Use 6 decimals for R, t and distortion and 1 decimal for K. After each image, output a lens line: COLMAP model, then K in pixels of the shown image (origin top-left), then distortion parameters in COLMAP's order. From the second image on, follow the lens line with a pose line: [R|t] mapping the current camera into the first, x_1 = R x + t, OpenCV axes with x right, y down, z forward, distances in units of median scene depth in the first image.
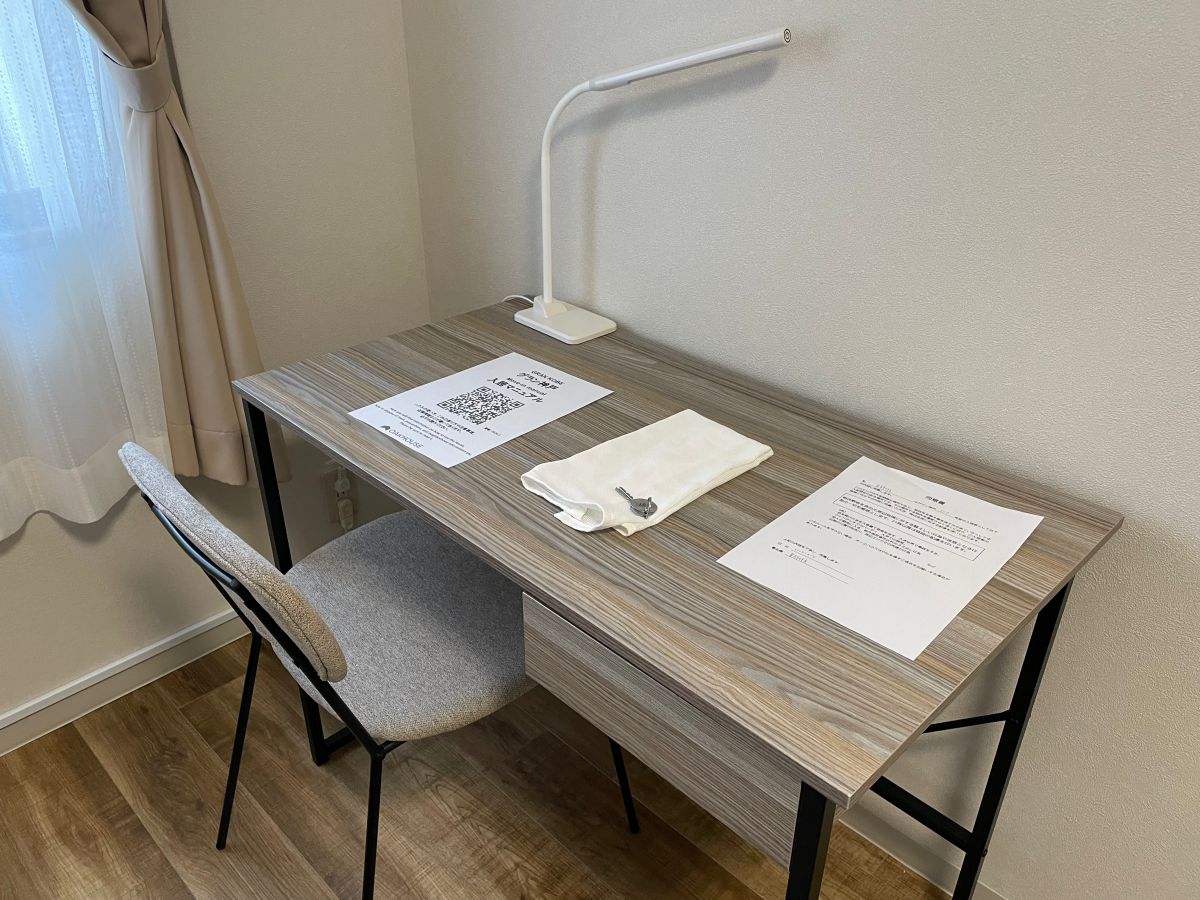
lens RADIAL K [[926.4, 0, 599.2], [0, 926.4, 448.8], [0, 0, 1]] dist [0.001711, -0.001016]
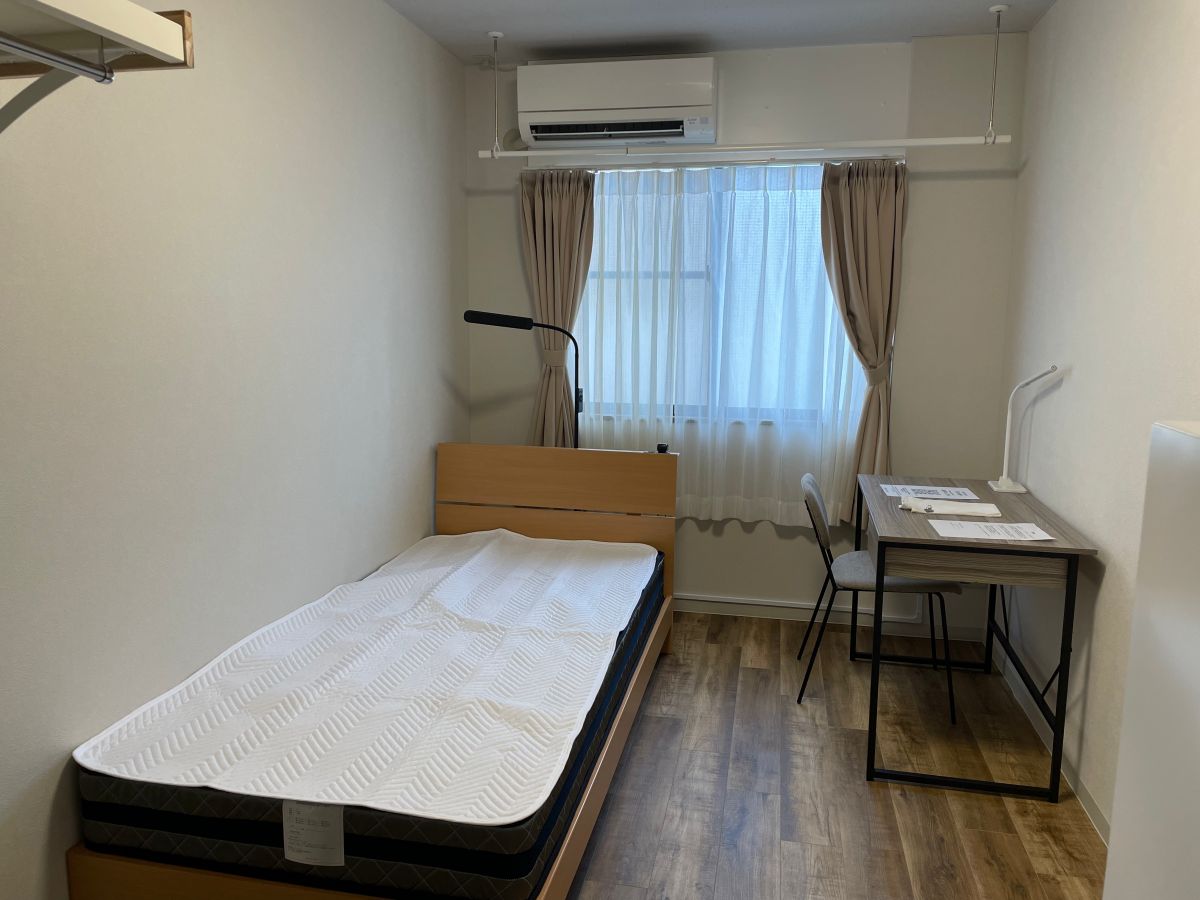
lens RADIAL K [[926.4, 0, 598.1], [0, 926.4, 450.4], [0, 0, 1]] dist [0.001711, -0.001016]
pose [[0.550455, 0.114649, -0.826955, 1.222693], [-0.397542, 0.907015, -0.138872, 0.467148], [0.734139, 0.405192, 0.544849, -0.915280]]
